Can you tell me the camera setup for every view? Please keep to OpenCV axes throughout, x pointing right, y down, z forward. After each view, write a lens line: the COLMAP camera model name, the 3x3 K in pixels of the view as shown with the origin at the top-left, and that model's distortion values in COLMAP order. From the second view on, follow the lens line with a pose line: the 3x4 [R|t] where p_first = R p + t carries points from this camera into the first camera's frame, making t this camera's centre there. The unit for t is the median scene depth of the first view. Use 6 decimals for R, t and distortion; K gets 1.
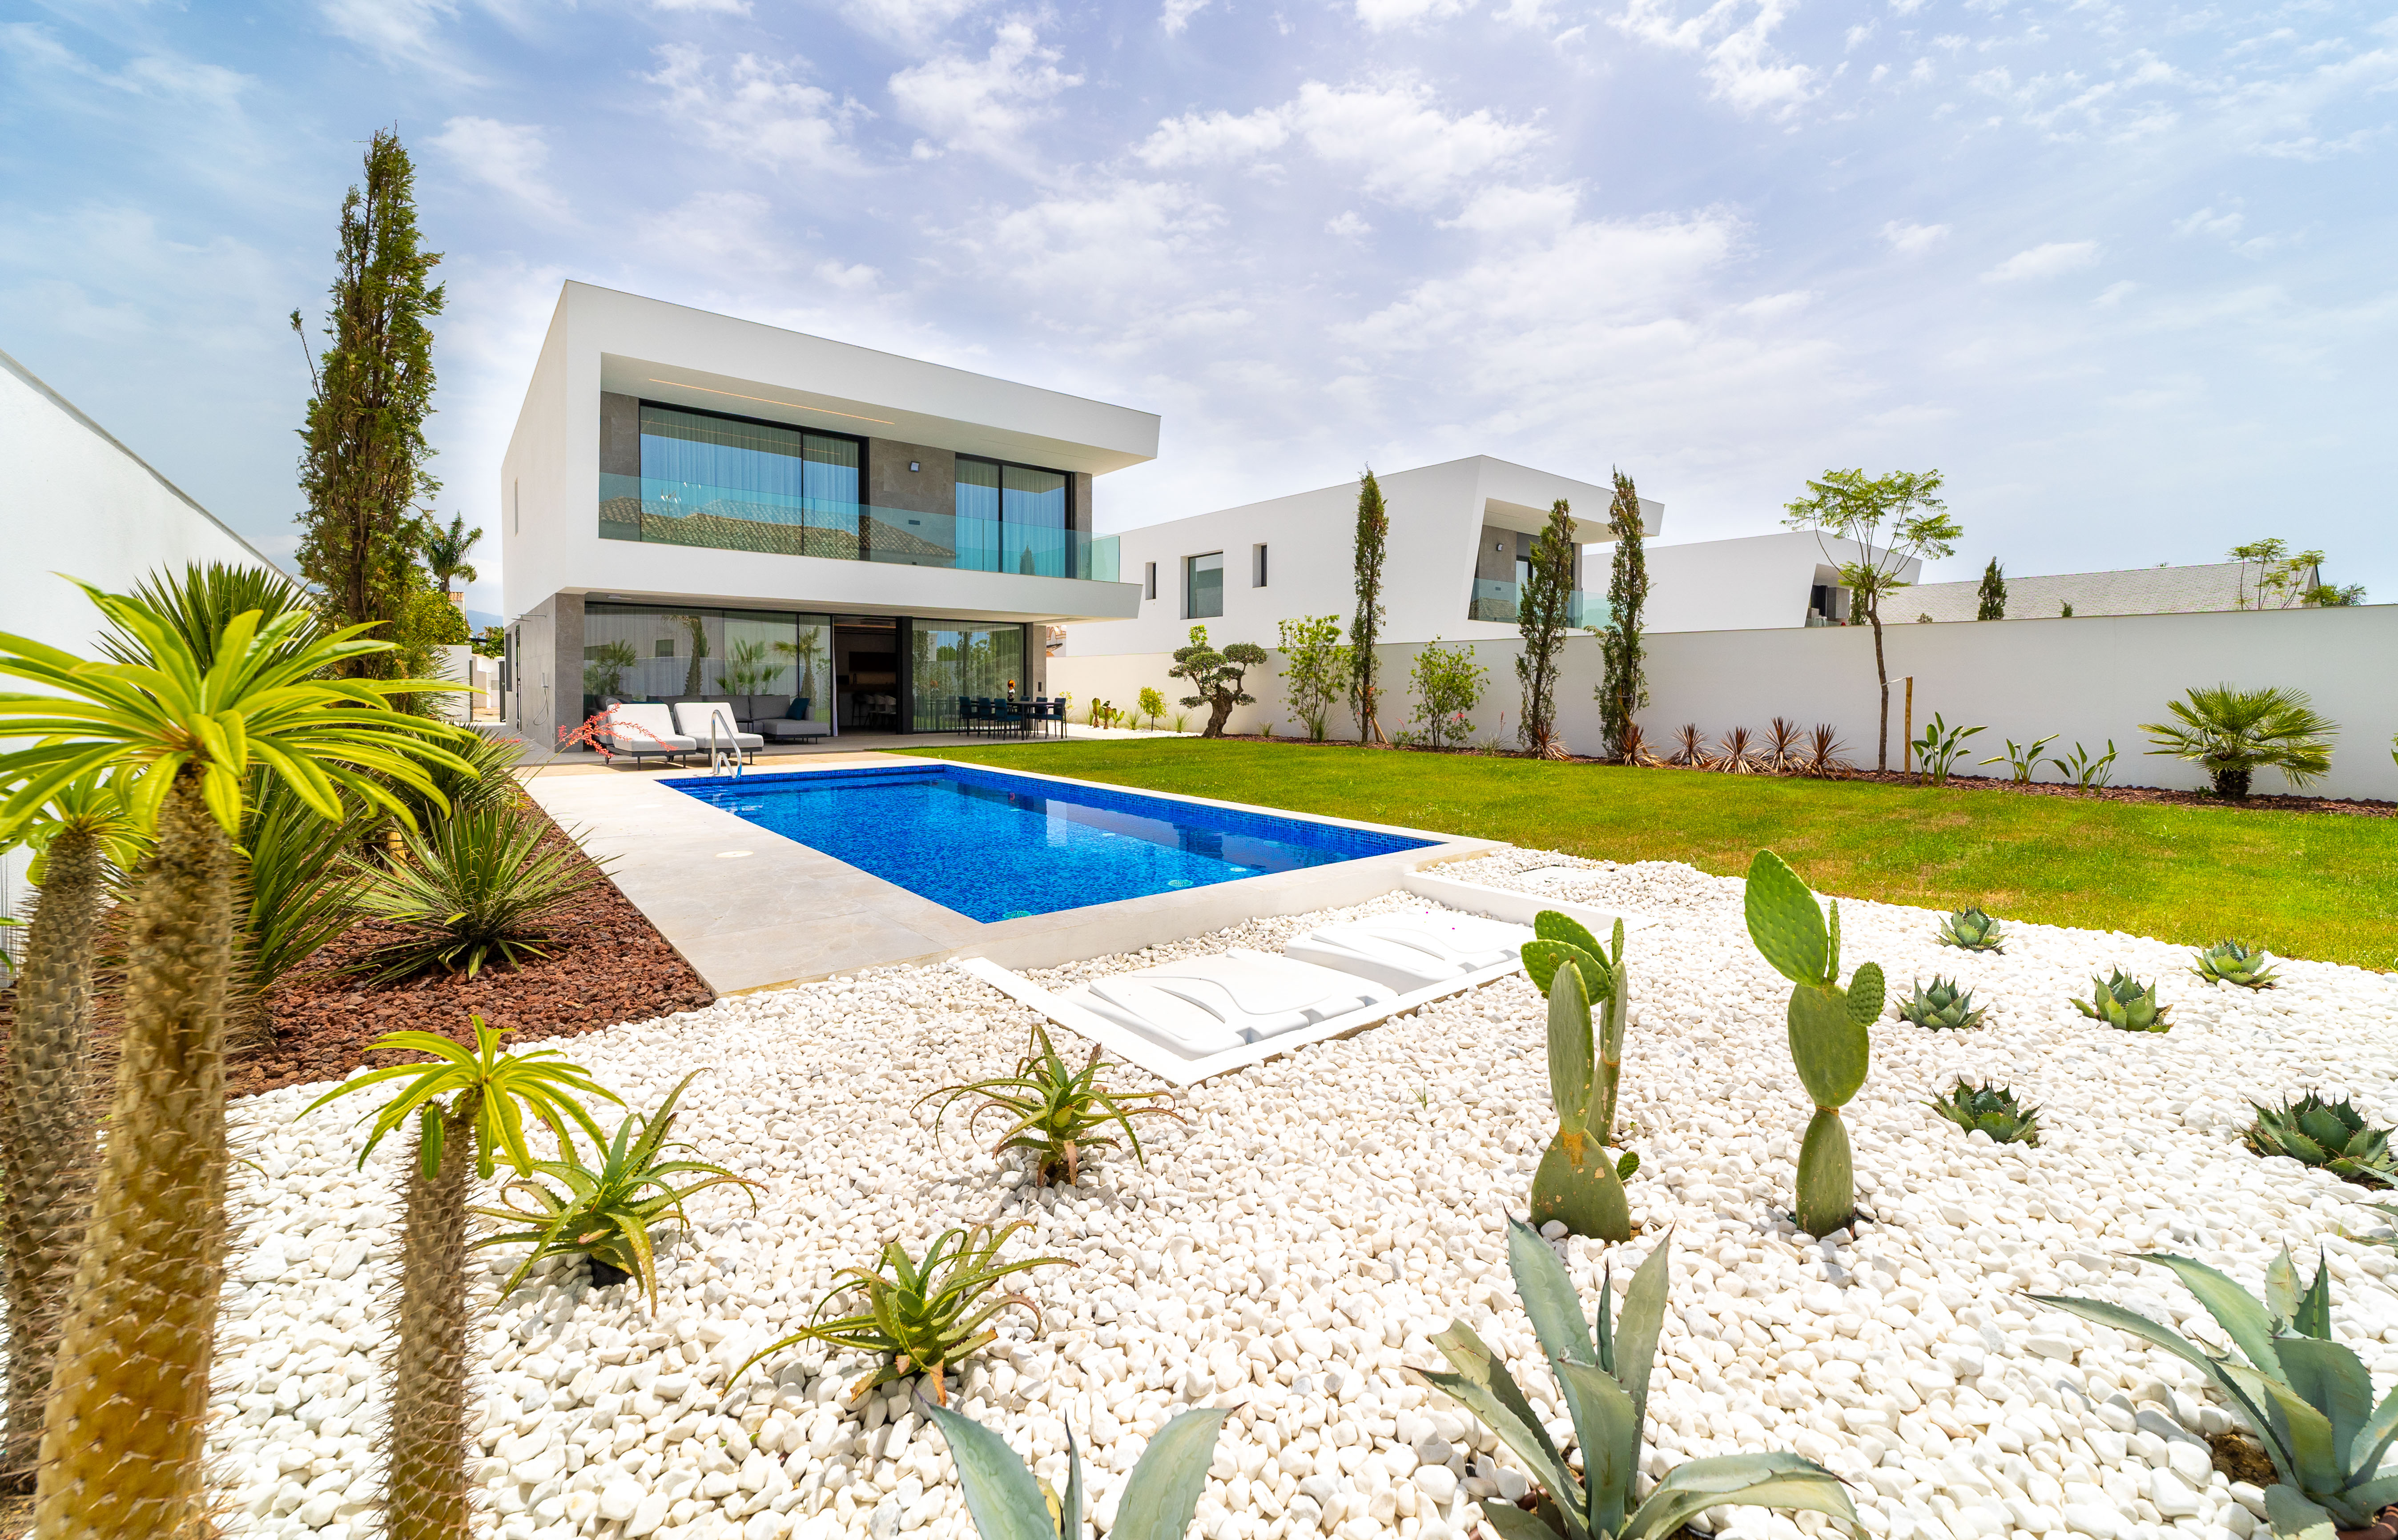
lens RADIAL K [[925.5, 0, 1198.3], [0, 925.5, 763.7], [0, 0, 1]] dist [0.001363, 0.000110]
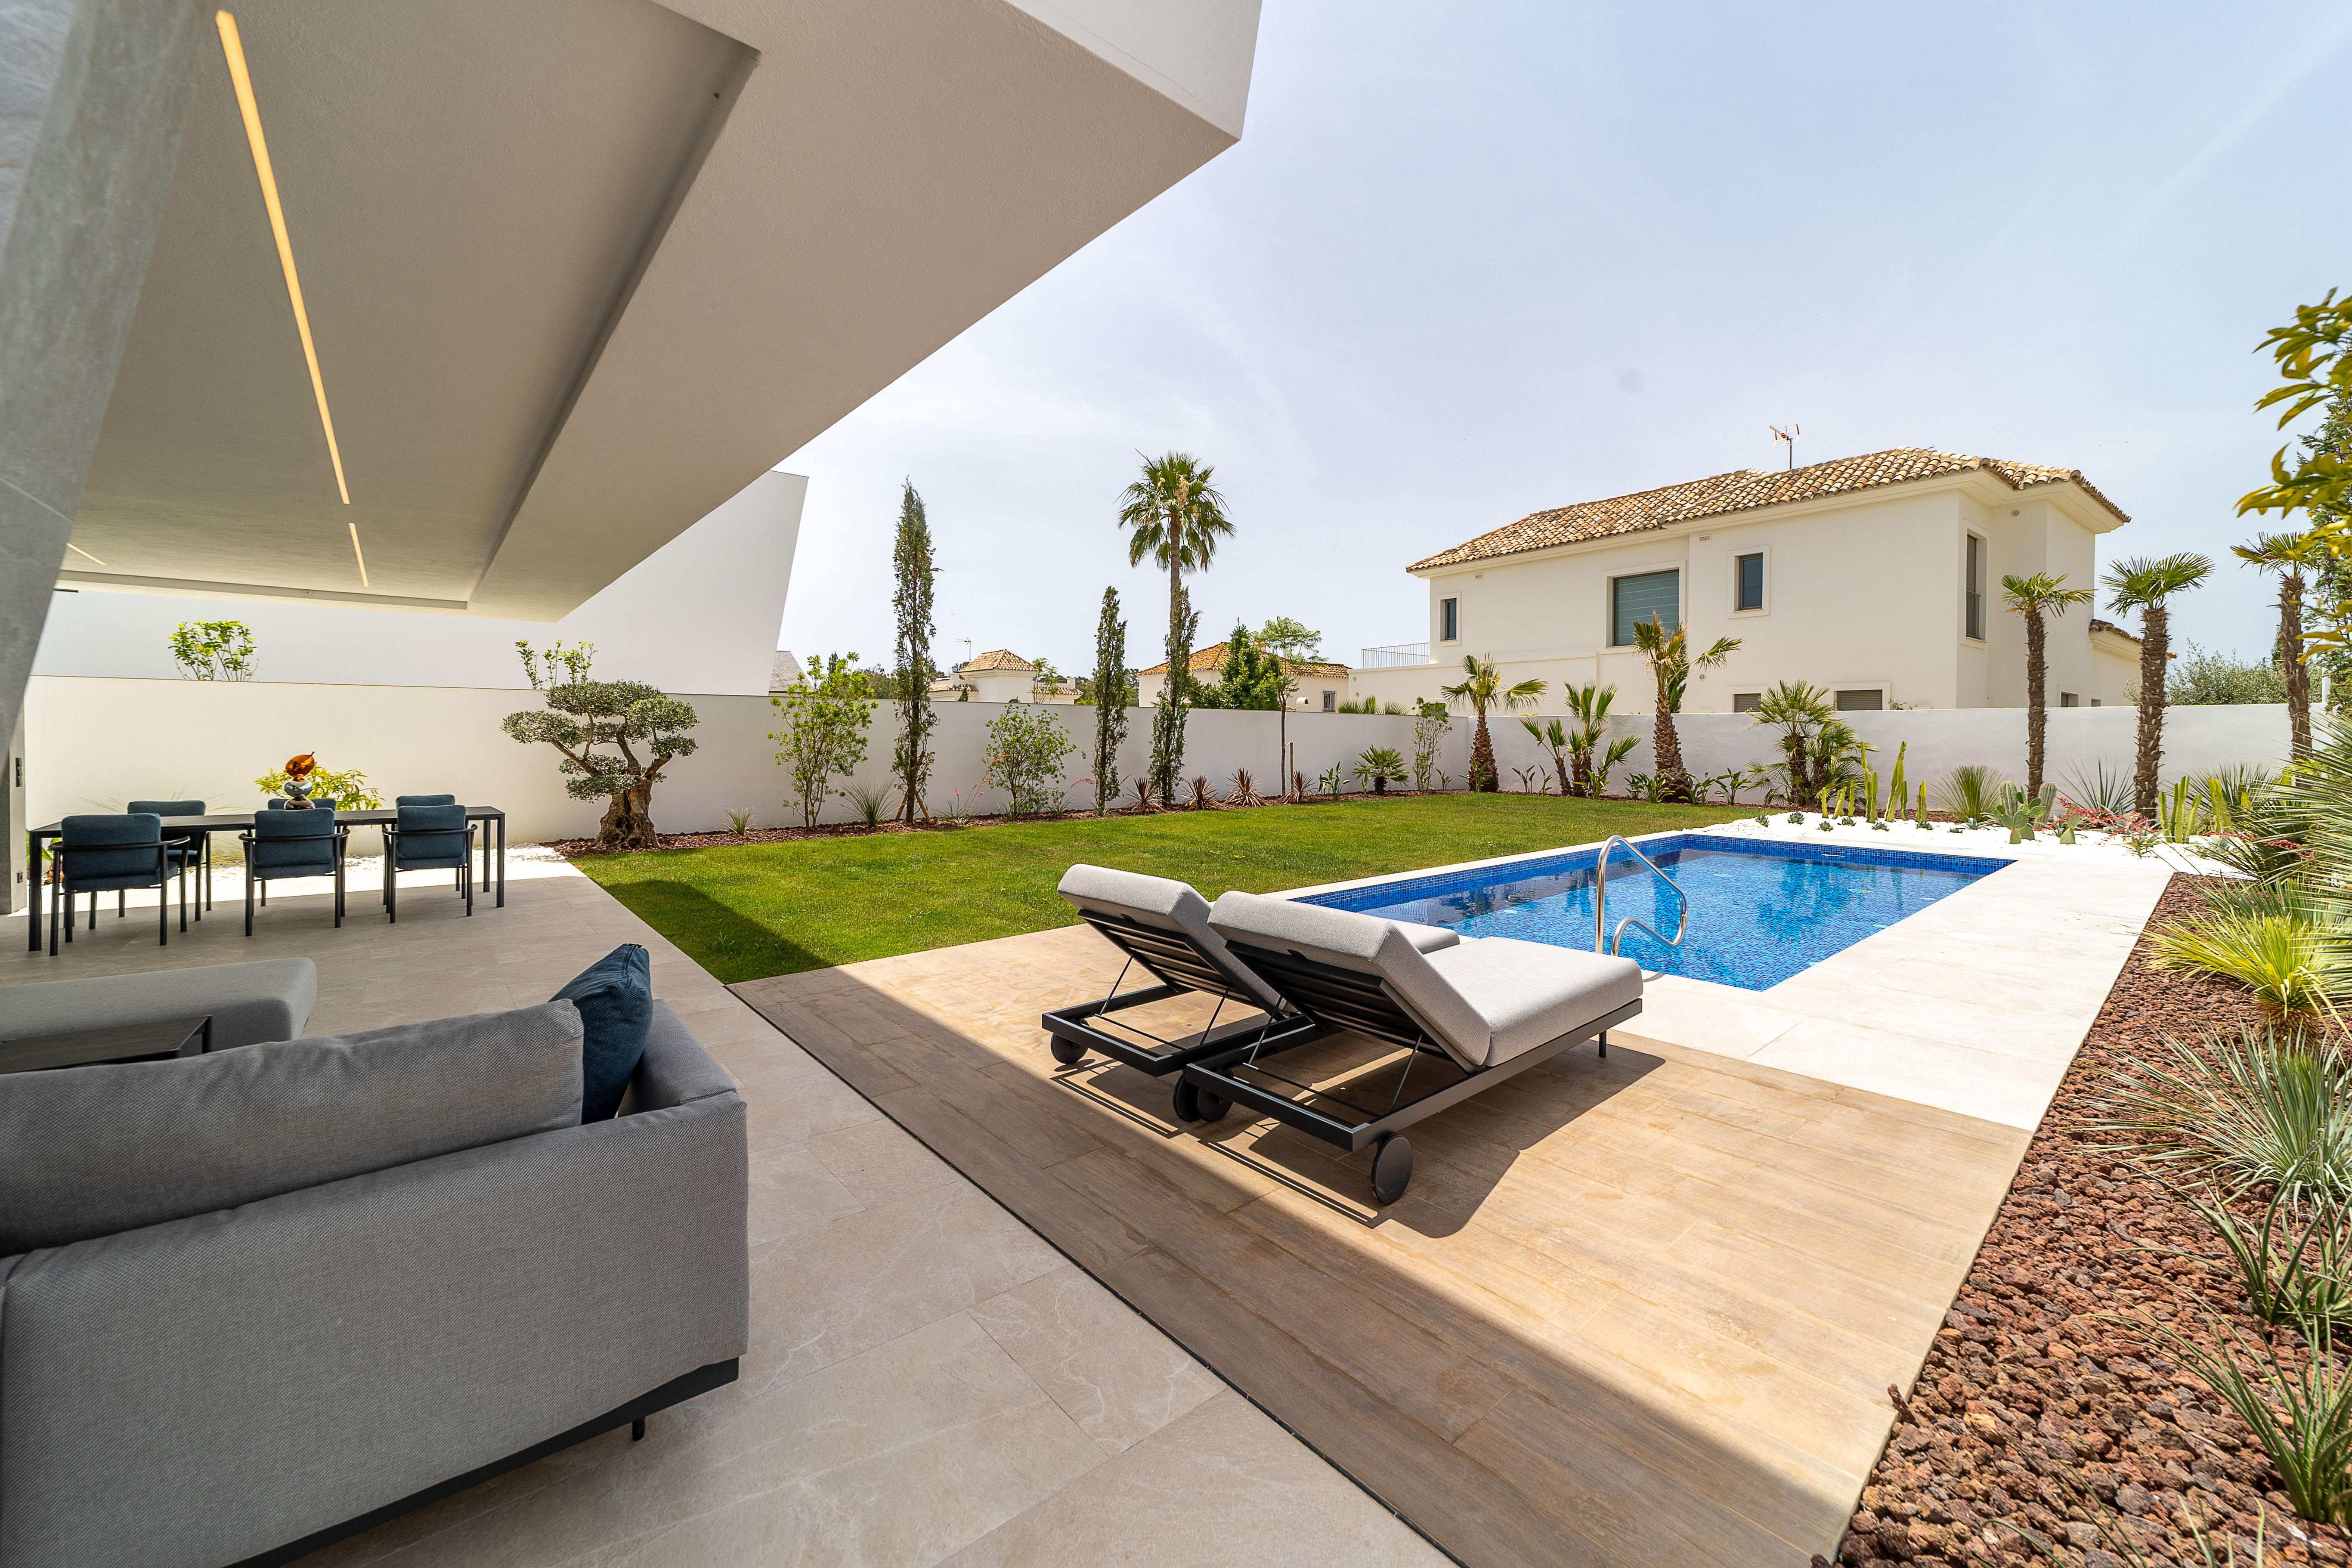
lens RADIAL K [[918.8, 0, 1167.3], [0, 918.8, 740.3], [0, 0, 1]] dist [-0.002319, 0.000030]
pose [[-0.009558, -0.019106, 0.999772, -0.636168], [0.072790, 0.997152, 0.019751, -0.095526], [-0.997301, 0.072962, -0.008141, 0.805296]]
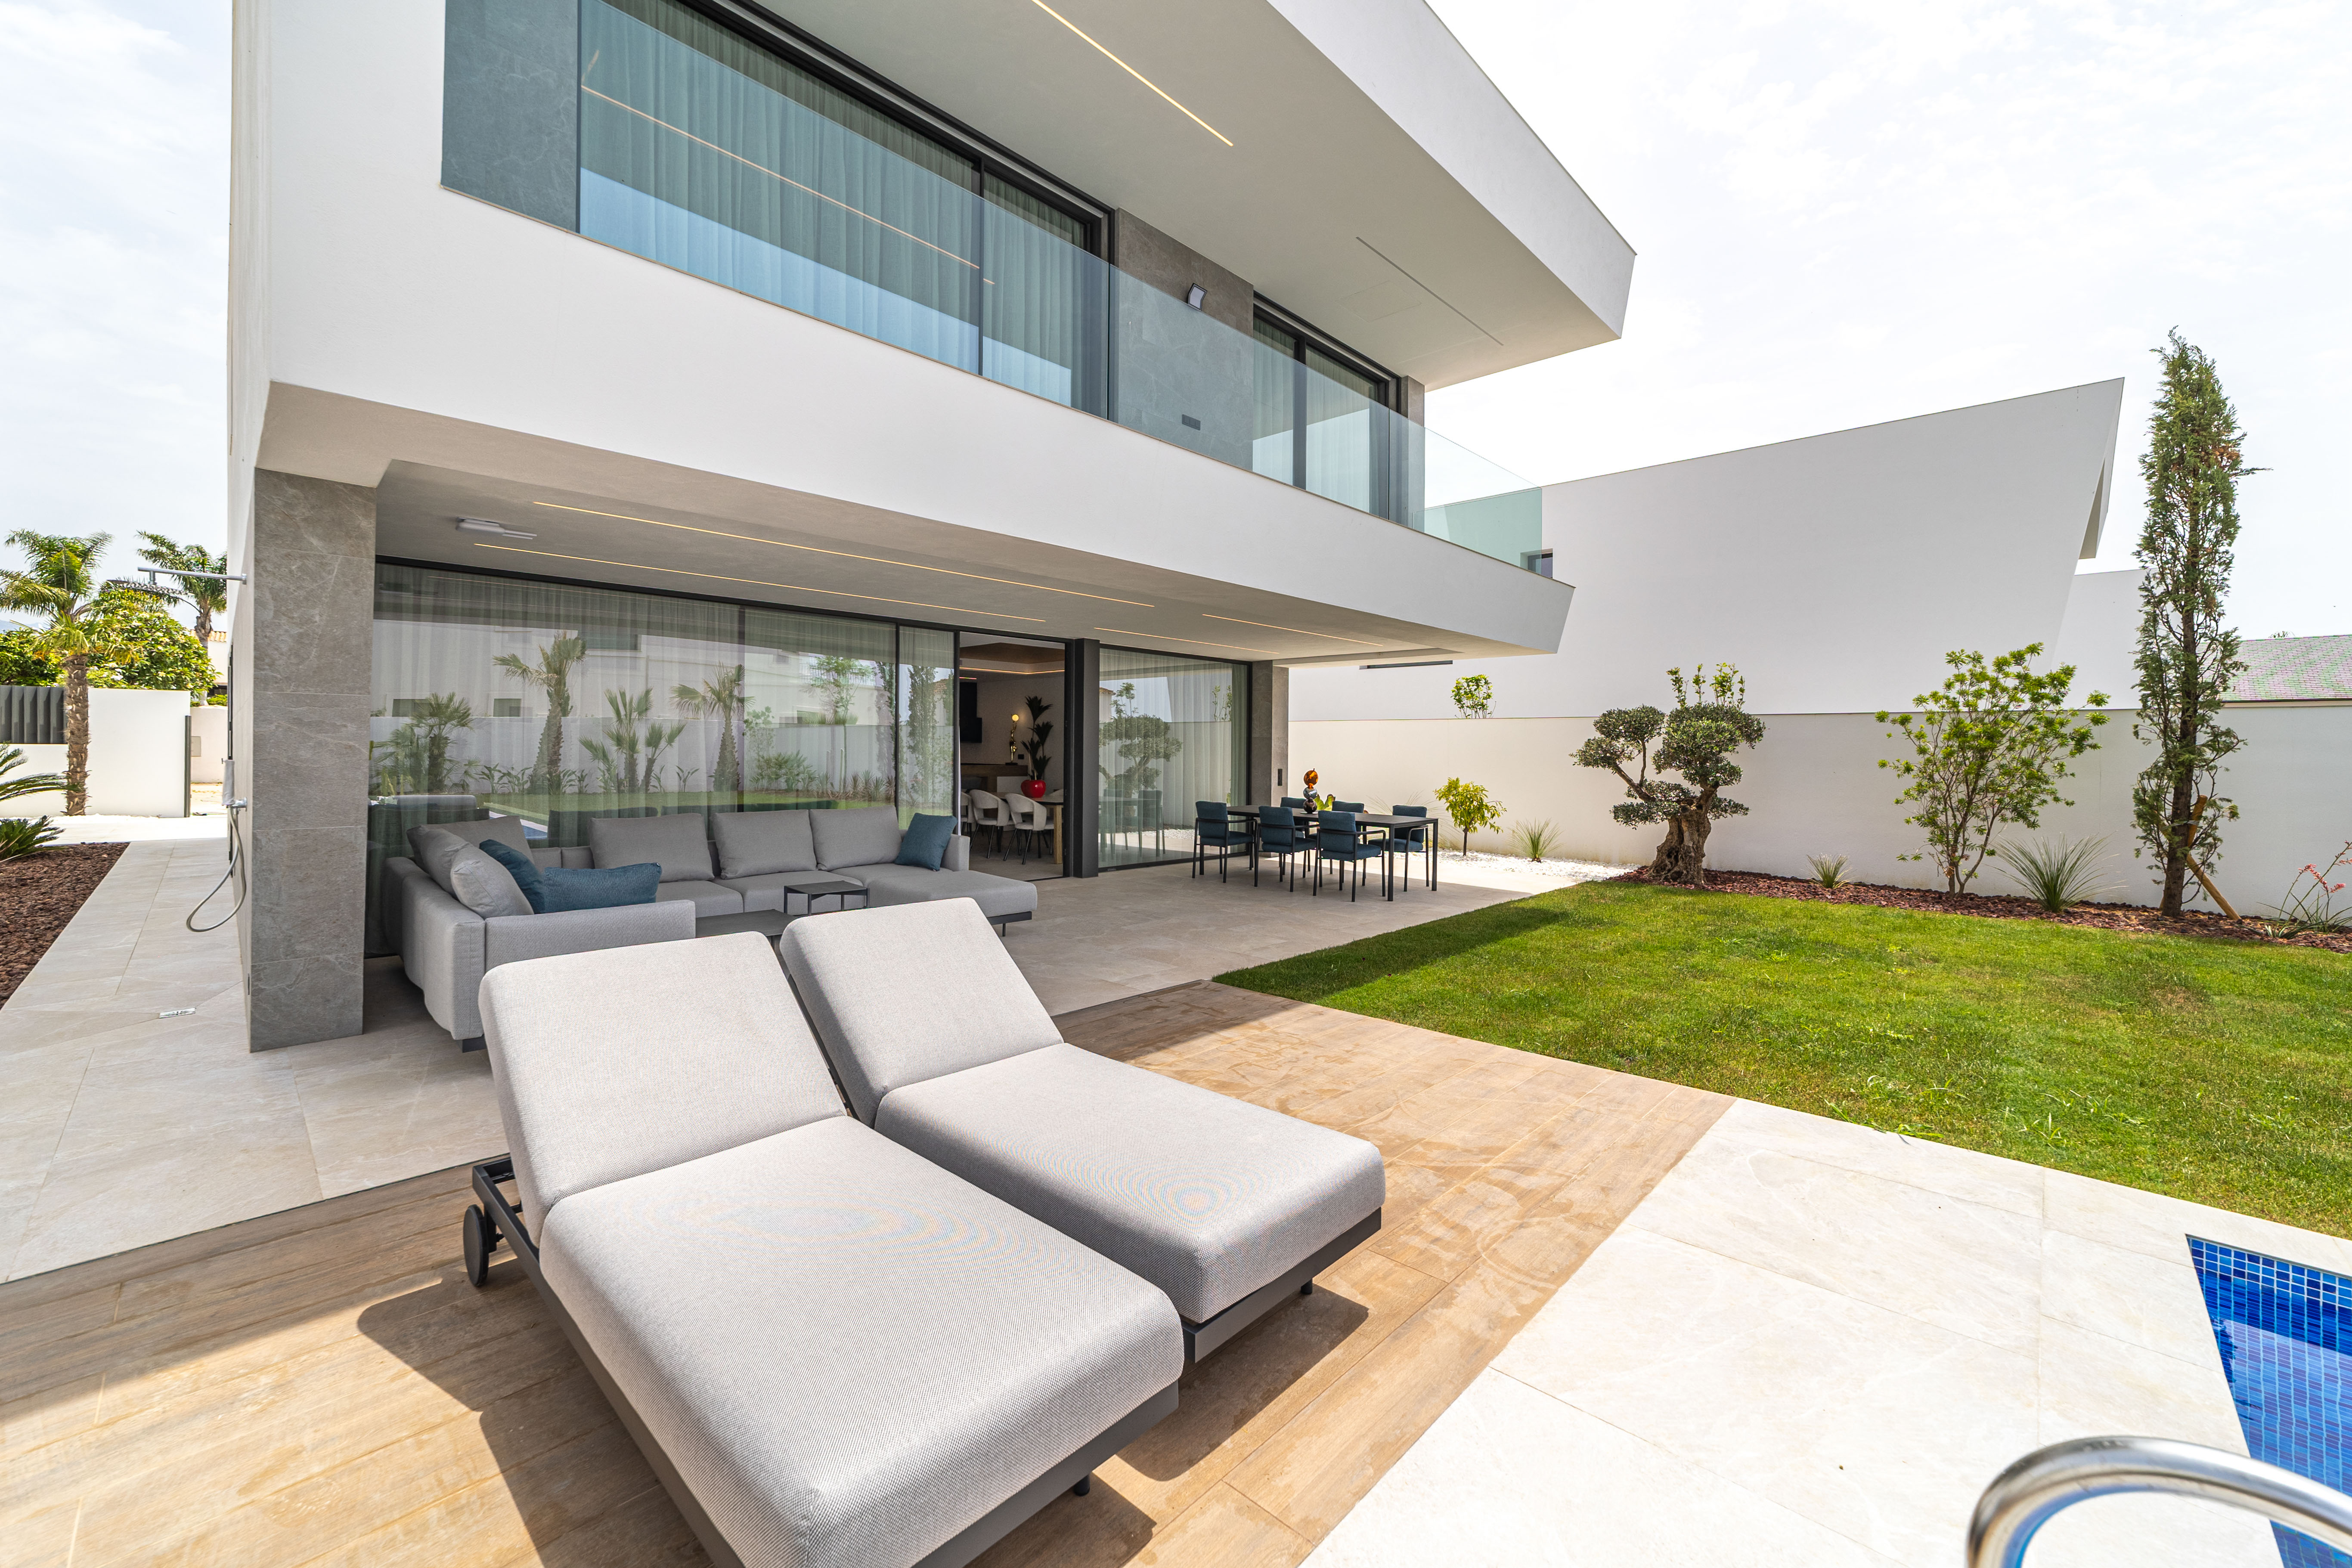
lens RADIAL K [[918.9, 0, 1167.3], [0, 918.9, 740.3], [0, 0, 1]] dist [-0.002319, 0.000030]
pose [[0.992878, 0.002426, 0.119109, -0.392063], [0.007831, 0.996301, -0.085571, -0.078231], [-0.118876, 0.085894, 0.989187, 0.615331]]
